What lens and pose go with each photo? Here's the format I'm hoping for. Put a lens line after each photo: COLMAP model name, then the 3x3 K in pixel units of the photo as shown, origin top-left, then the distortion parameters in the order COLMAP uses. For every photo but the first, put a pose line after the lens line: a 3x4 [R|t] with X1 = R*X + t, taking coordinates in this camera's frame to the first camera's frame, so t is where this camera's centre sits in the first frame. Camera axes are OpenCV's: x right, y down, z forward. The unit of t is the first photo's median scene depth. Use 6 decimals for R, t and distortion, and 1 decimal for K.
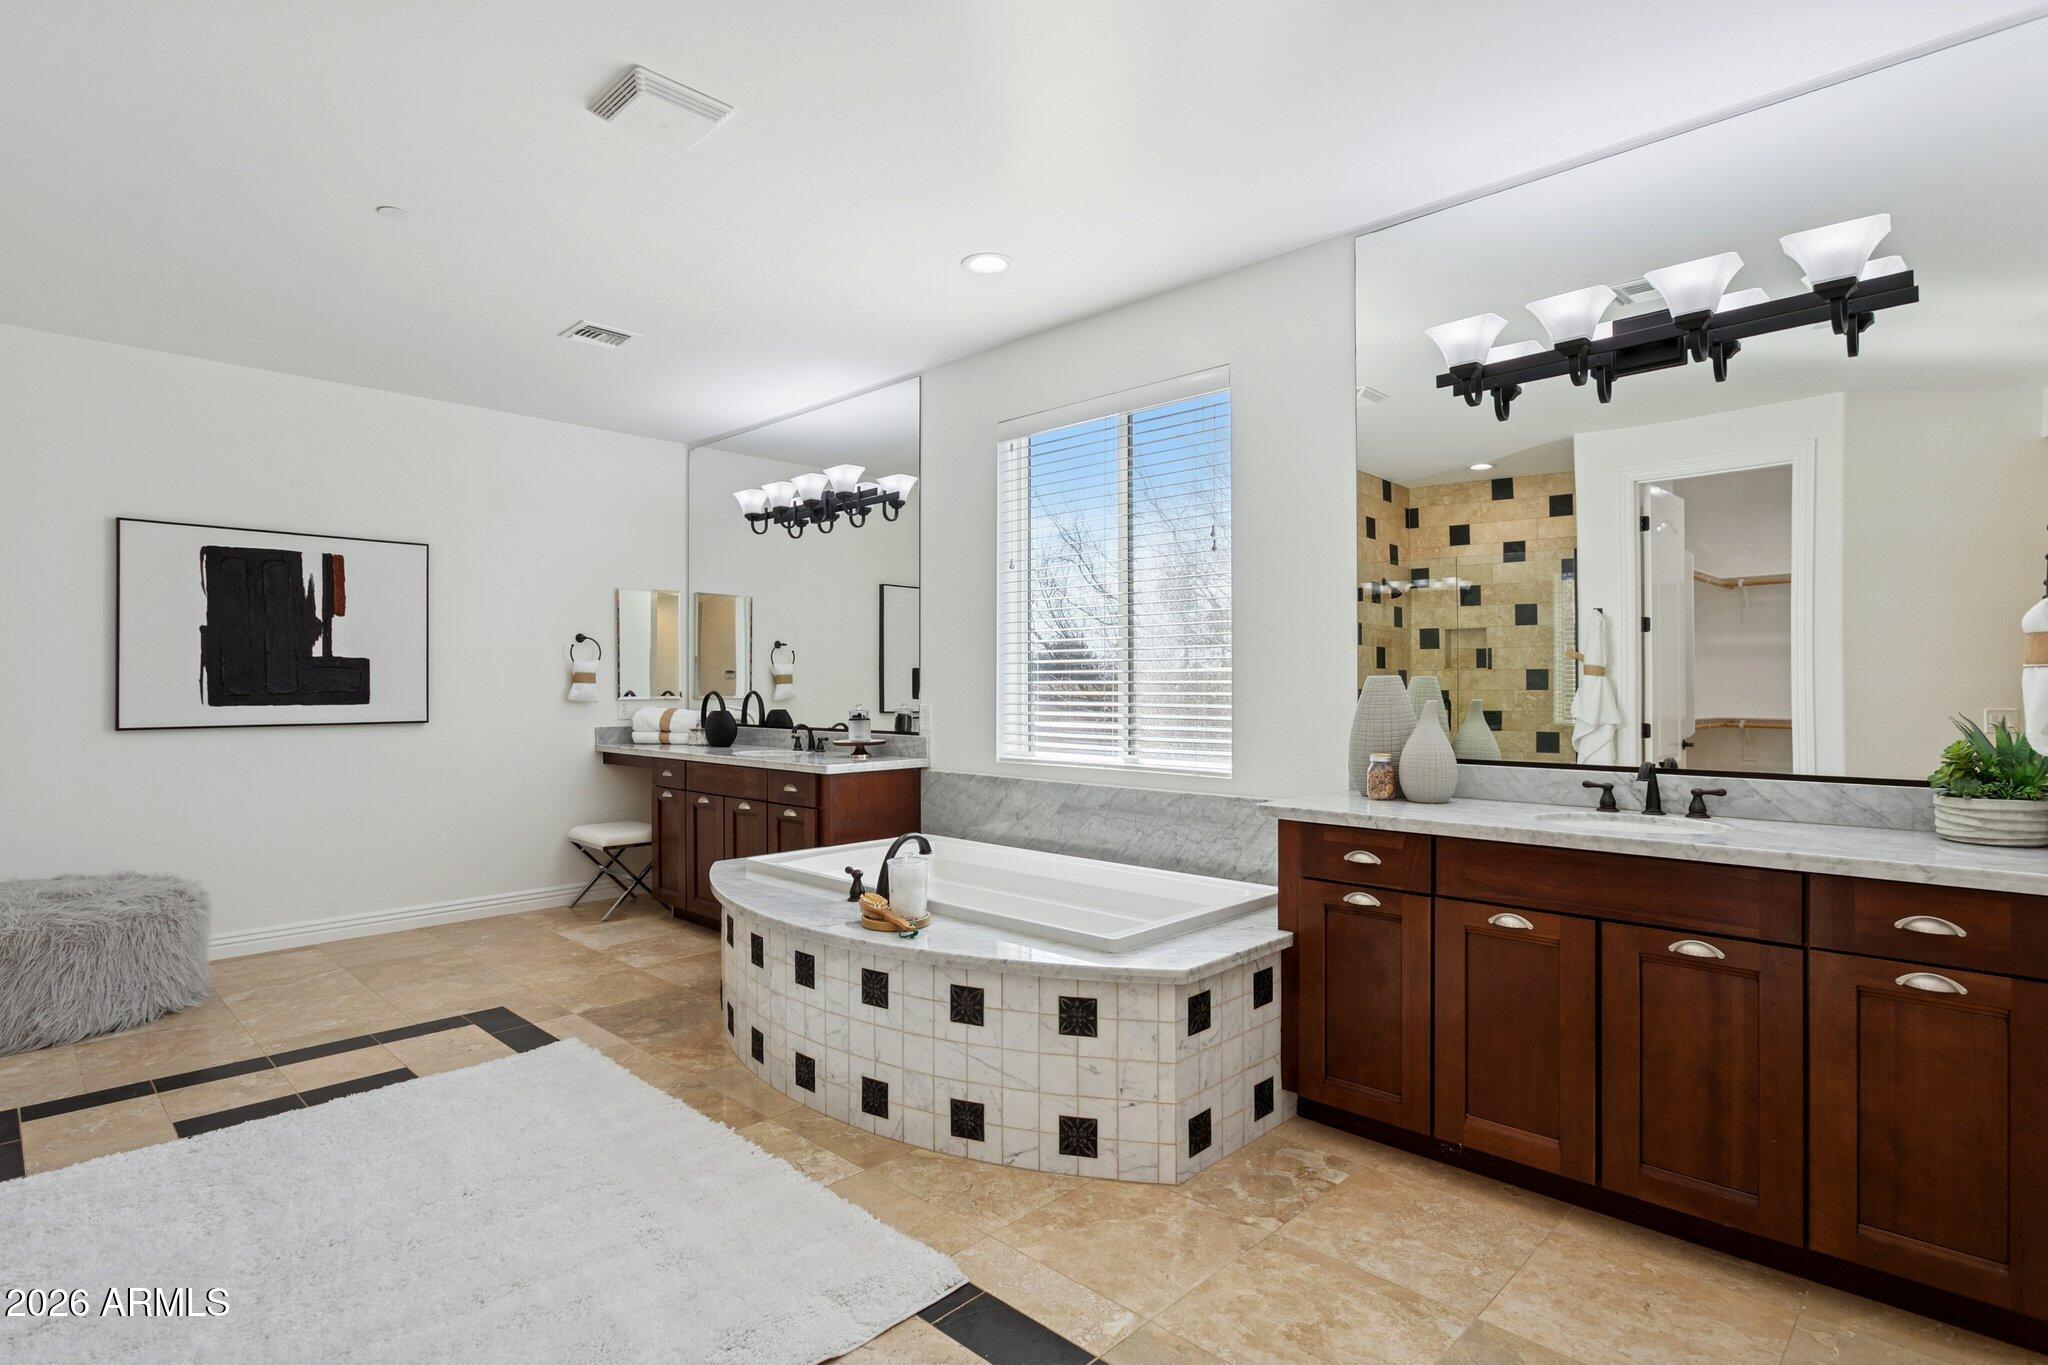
lens RADIAL K [[1012.5, 0, 1050.2], [0, 1012.5, 670.2], [0, 0, 1]] dist [-0.013244, 0.005382]
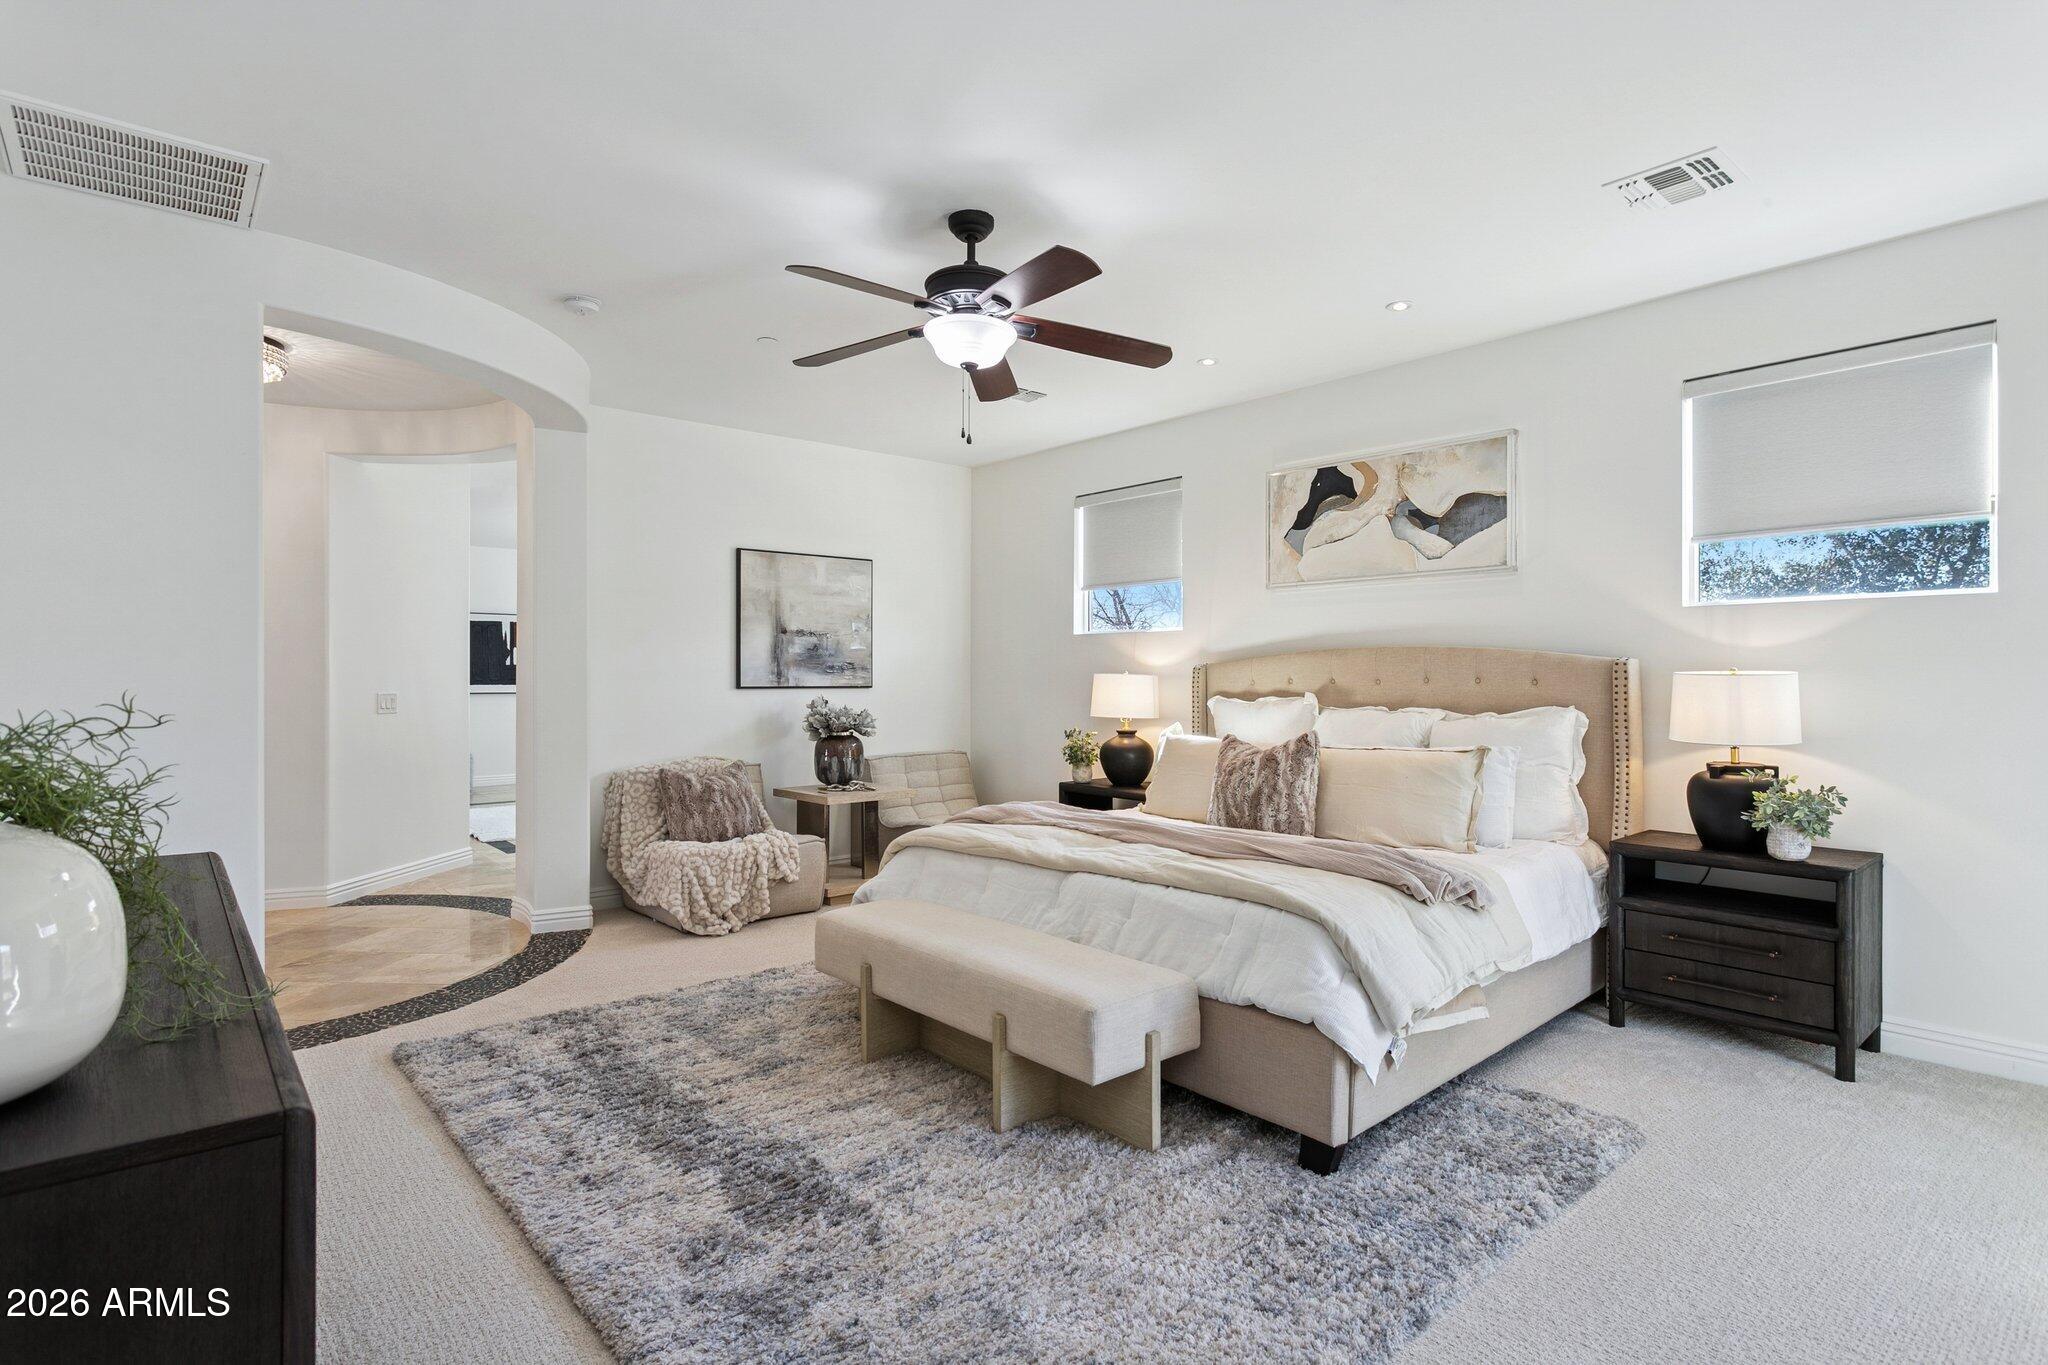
lens RADIAL K [[1012.5, 0, 1021.5], [0, 1012.5, 688.8], [0, 0, 1]] dist [-0.013244, 0.005382]
pose [[0.997546, 0.013816, -0.068638, 0.875894], [-0.012911, 0.999824, 0.013611, -0.008136], [0.068814, -0.012692, 0.997549, -1.750234]]
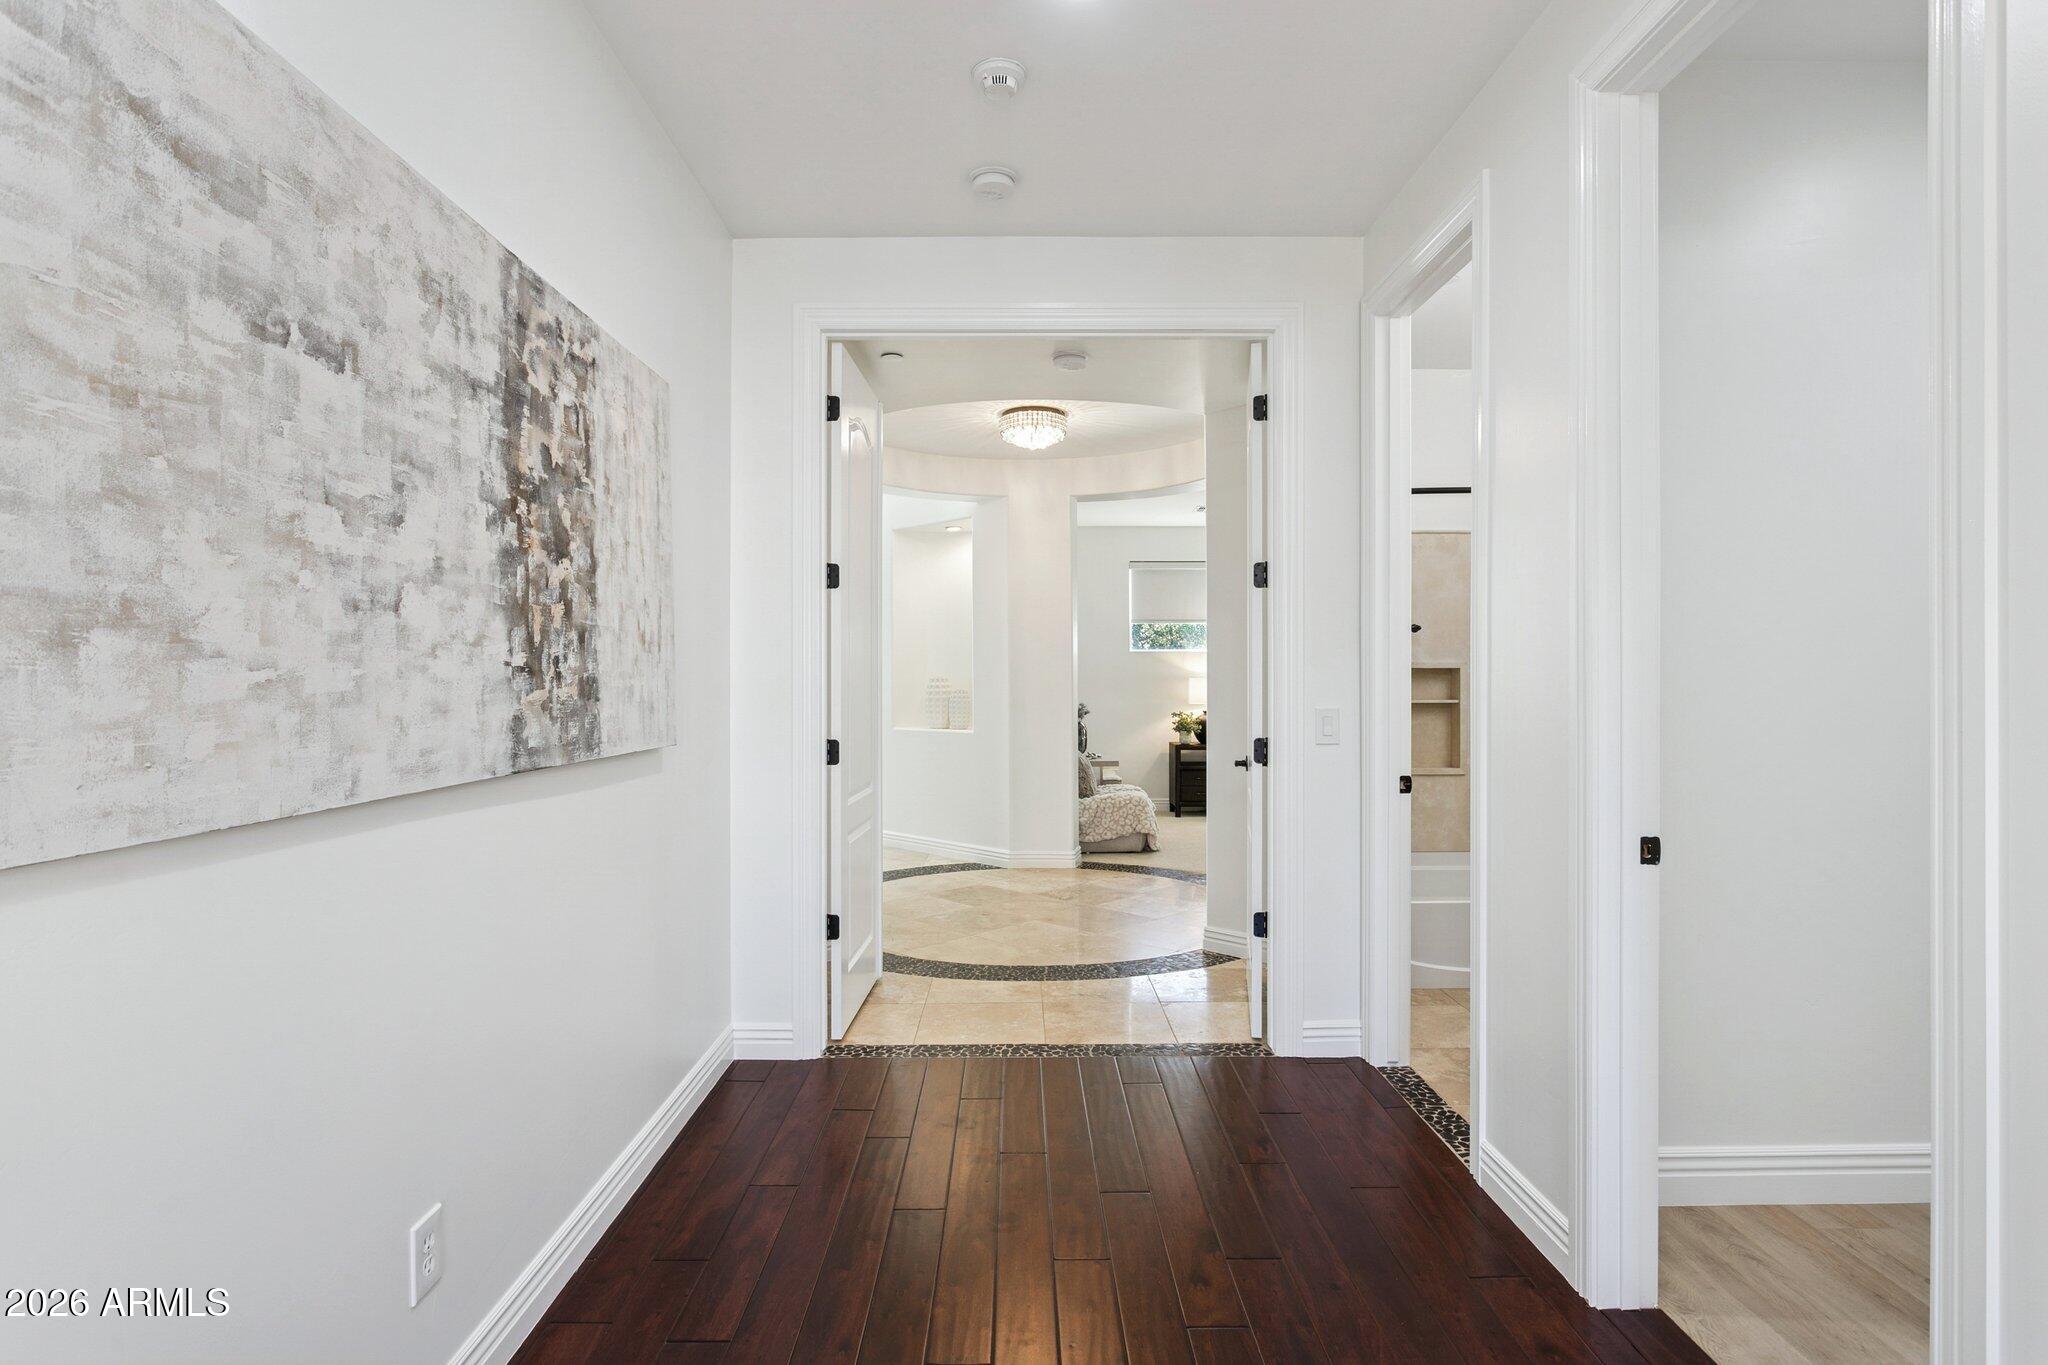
lens RADIAL K [[1012.5, 0, 1022.2], [0, 1012.5, 680.0], [0, 0, 1]] dist [-0.013244, 0.005382]
pose [[0.715364, 0.000964, 0.698752, -1.143296], [-0.010292, 0.999905, 0.009157, -0.023578], [-0.698676, -0.013742, 0.715306, -1.713744]]
